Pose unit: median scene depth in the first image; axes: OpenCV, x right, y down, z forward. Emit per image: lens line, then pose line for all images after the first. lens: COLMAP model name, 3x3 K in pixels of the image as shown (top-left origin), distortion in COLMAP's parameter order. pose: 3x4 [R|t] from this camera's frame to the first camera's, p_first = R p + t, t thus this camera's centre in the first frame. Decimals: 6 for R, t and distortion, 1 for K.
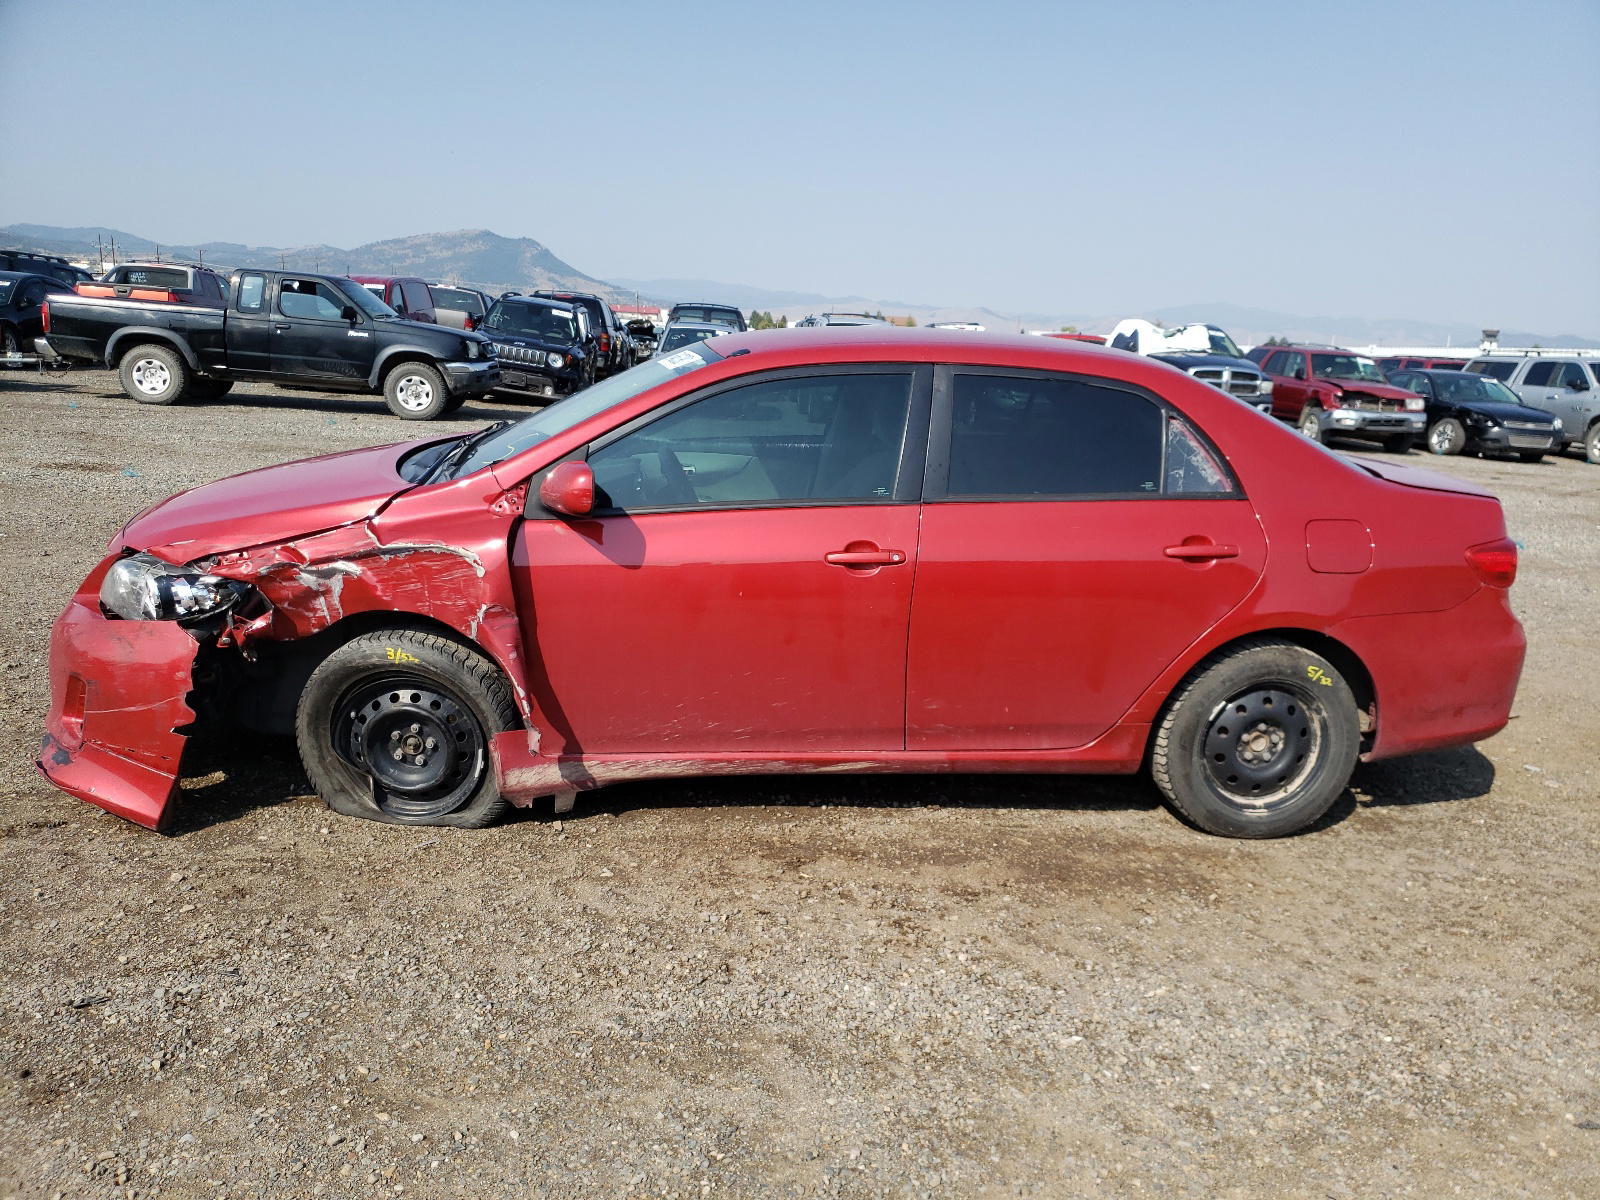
lens RADIAL K [[1226.9, 0, 800.0], [0, 1226.9, 600.0], [0, 0, 1]] dist [-0.000722, -0.001594]
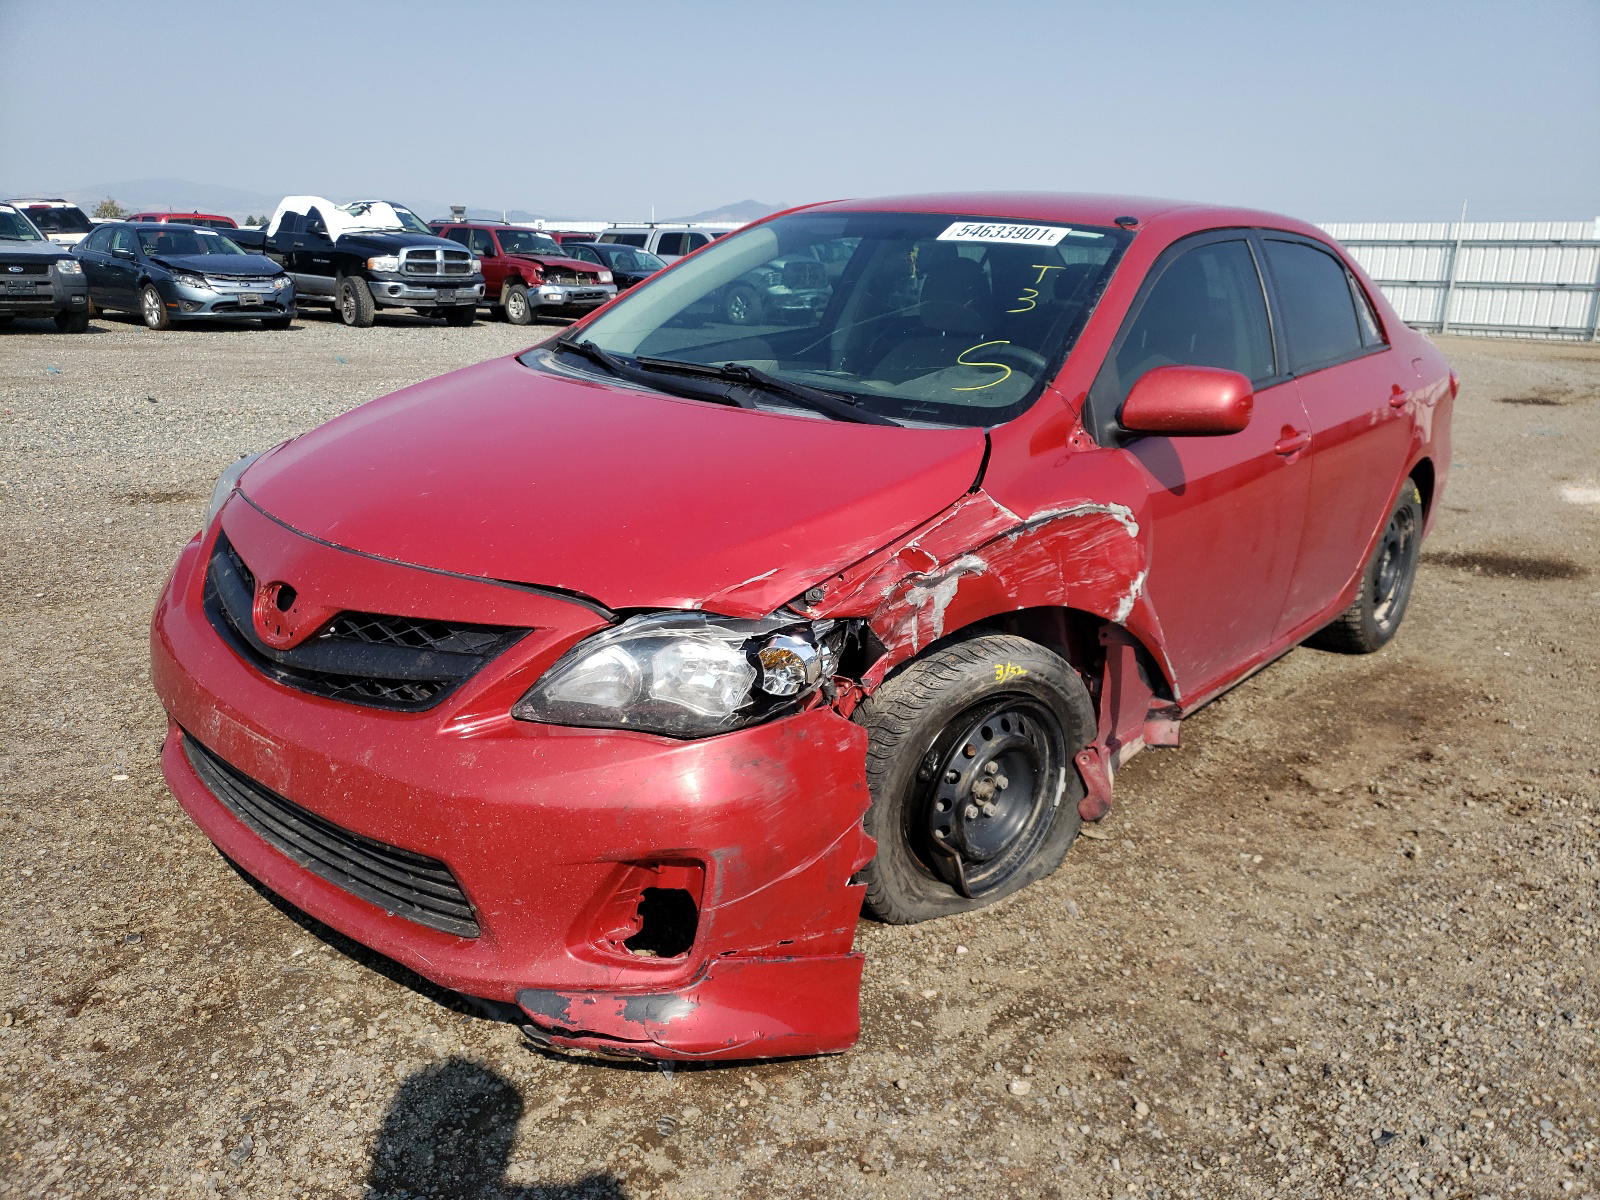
lens RADIAL K [[1254.8, 0, 800.0], [0, 1254.8, 600.0], [0, 0, 1]] dist [0.023809, -0.001326]
pose [[0.739402, -0.214439, 0.638201, -0.123173], [0.159530, 0.976728, 0.143359, -0.016764], [-0.654091, -0.004187, 0.756404, 0.075347]]
